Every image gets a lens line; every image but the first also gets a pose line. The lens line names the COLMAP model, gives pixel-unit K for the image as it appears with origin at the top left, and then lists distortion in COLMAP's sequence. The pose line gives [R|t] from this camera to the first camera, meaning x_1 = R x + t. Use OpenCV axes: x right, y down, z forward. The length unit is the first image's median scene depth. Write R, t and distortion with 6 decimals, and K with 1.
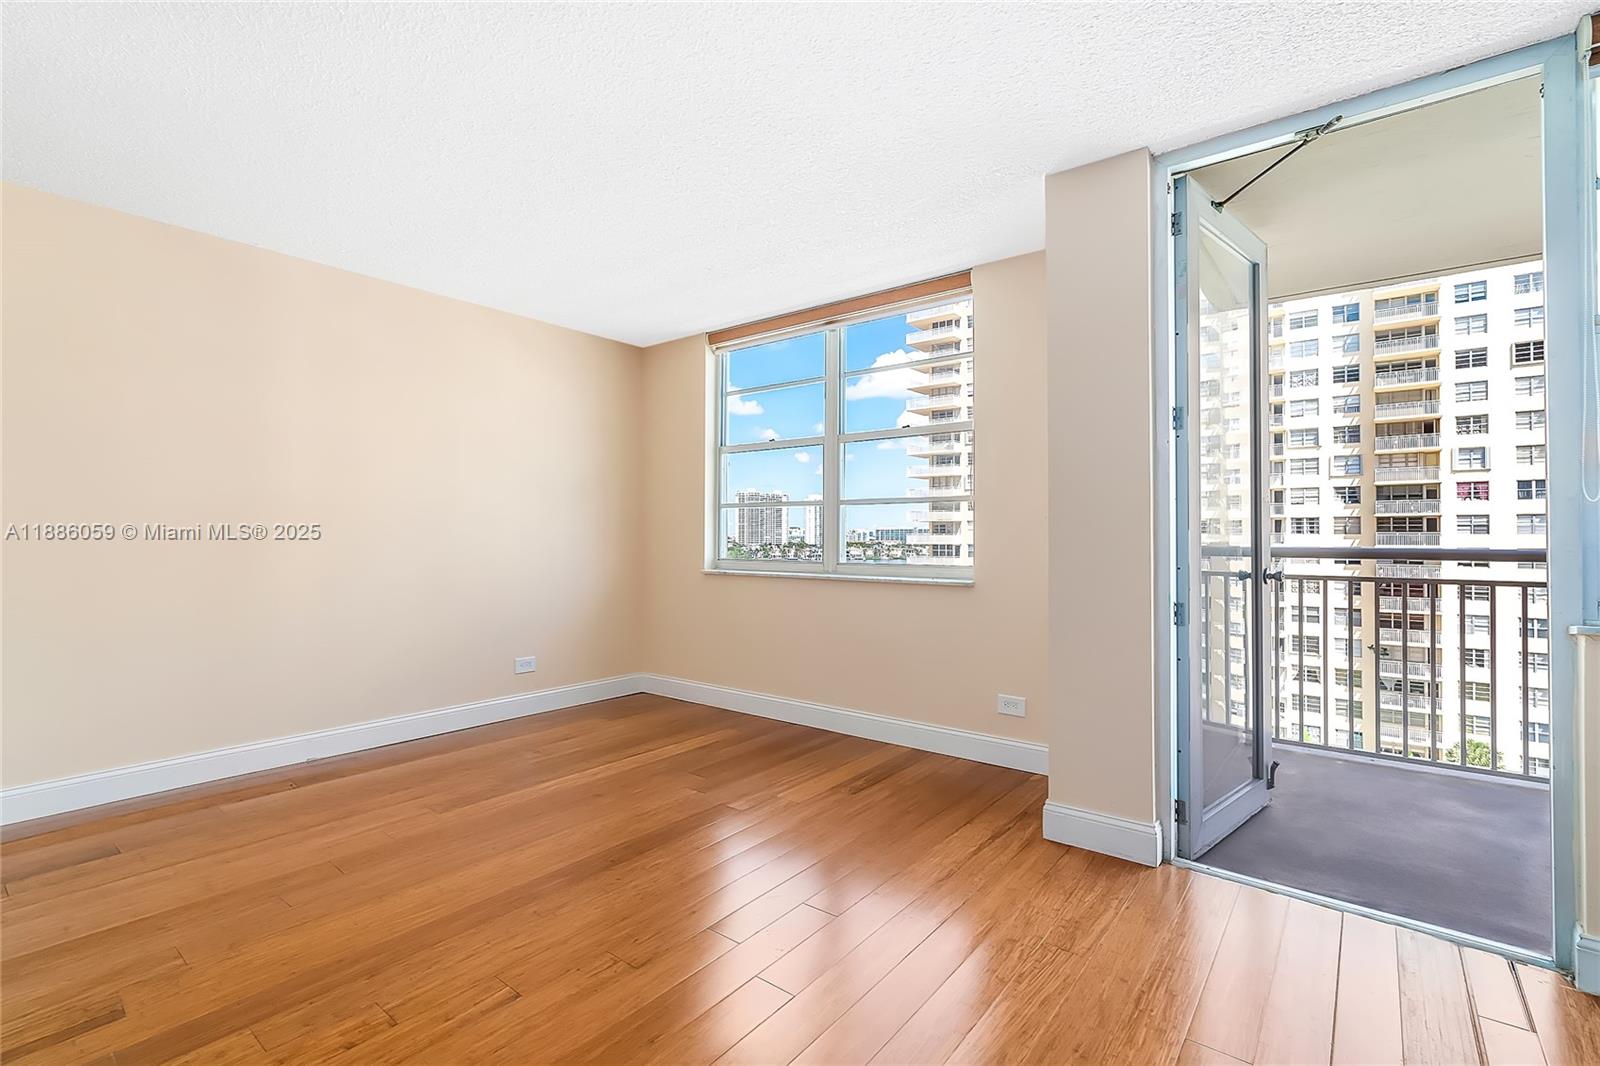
lens RADIAL K [[739.8, 0, 773.7], [0, 739.8, 527.2], [0, 0, 1]] dist [-0.006754, 0.004087]
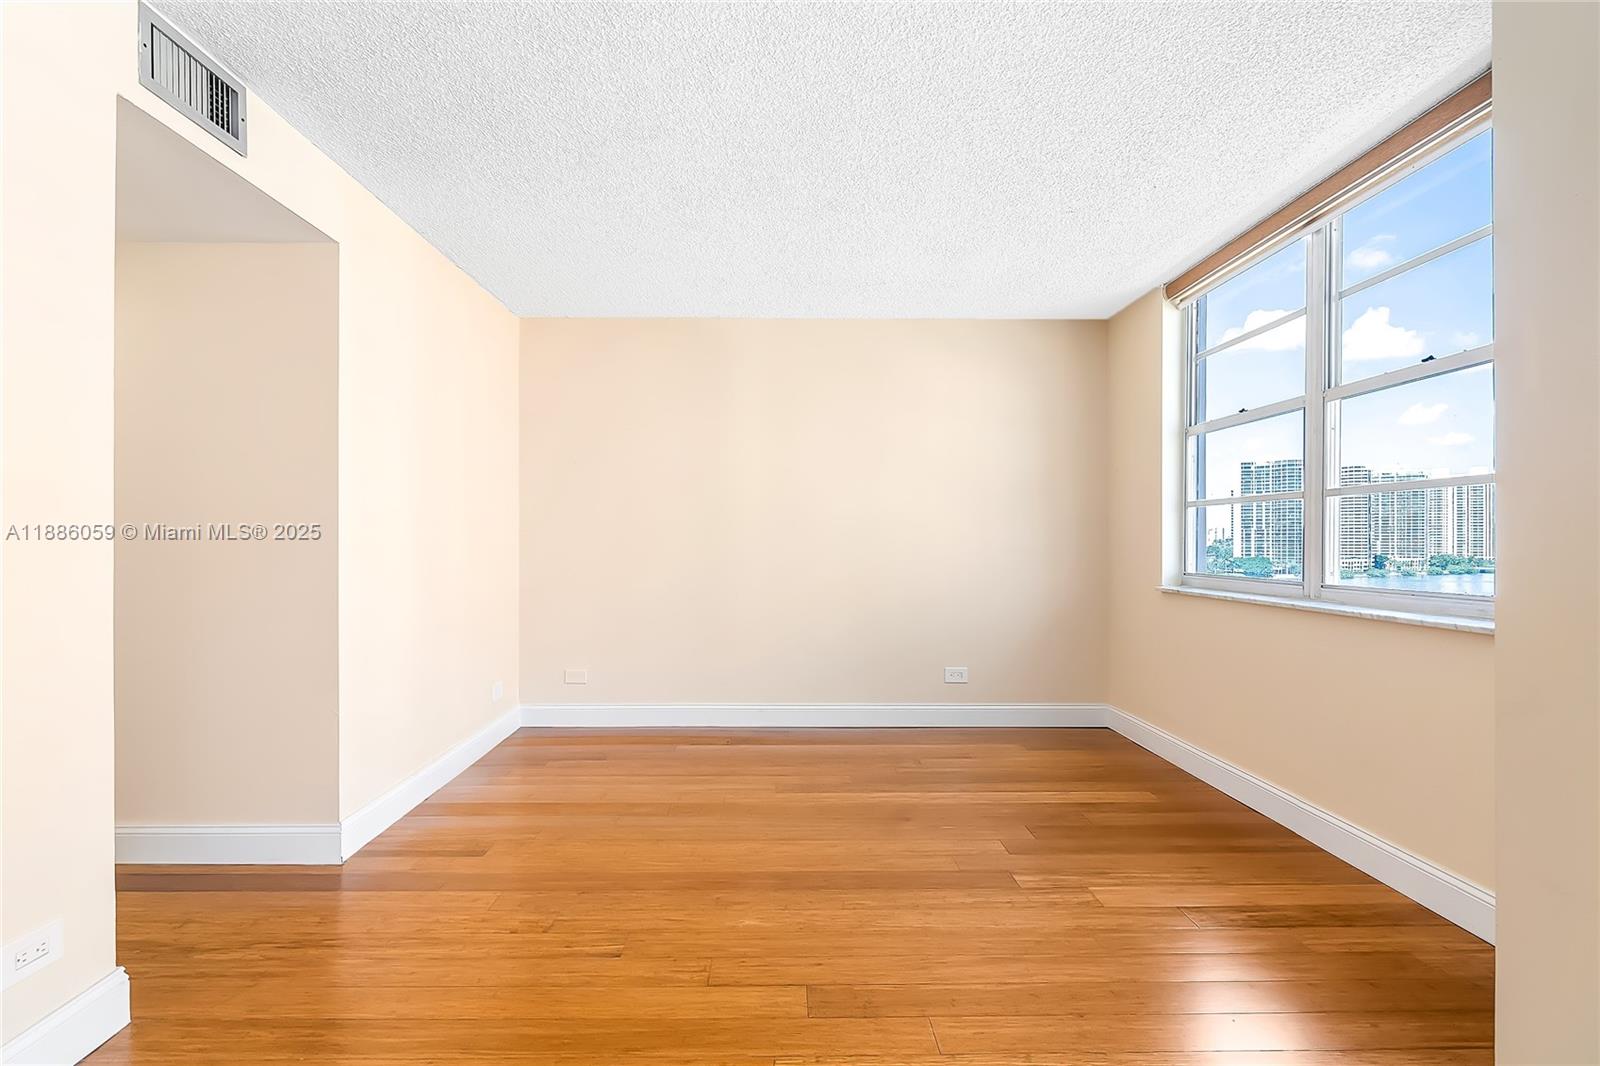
lens RADIAL K [[739.8, 0, 779.5], [0, 739.8, 544.5], [0, 0, 1]] dist [-0.006754, 0.004087]
pose [[0.632046, 0.001214, -0.774930, 0.363086], [0.010124, 0.999901, 0.009823, 0.001585], [0.774864, -0.014054, 0.631971, 0.264002]]
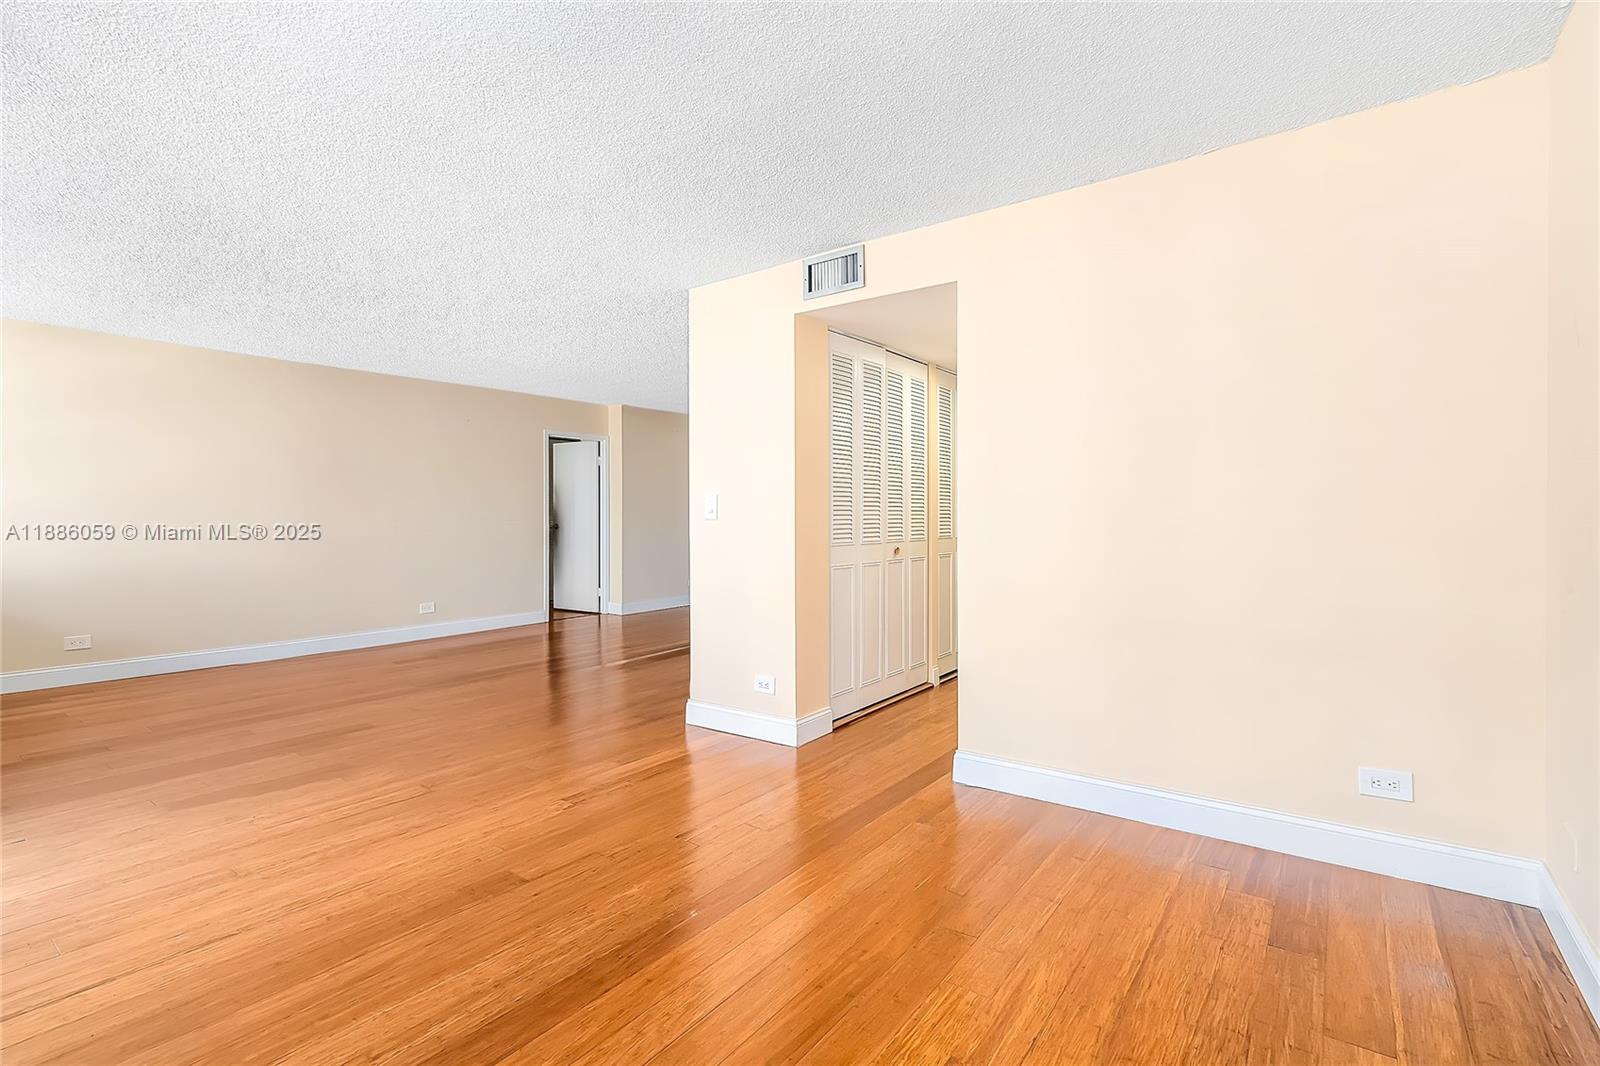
lens RADIAL K [[739.8, 0, 800.1], [0, 739.8, 517.7], [0, 0, 1]] dist [-0.006754, 0.004087]
pose [[-0.999225, 0.002794, -0.039265, -0.284088], [0.003282, 0.999918, -0.012365, 0.006102], [0.039227, -0.012484, -0.999152, 1.338311]]
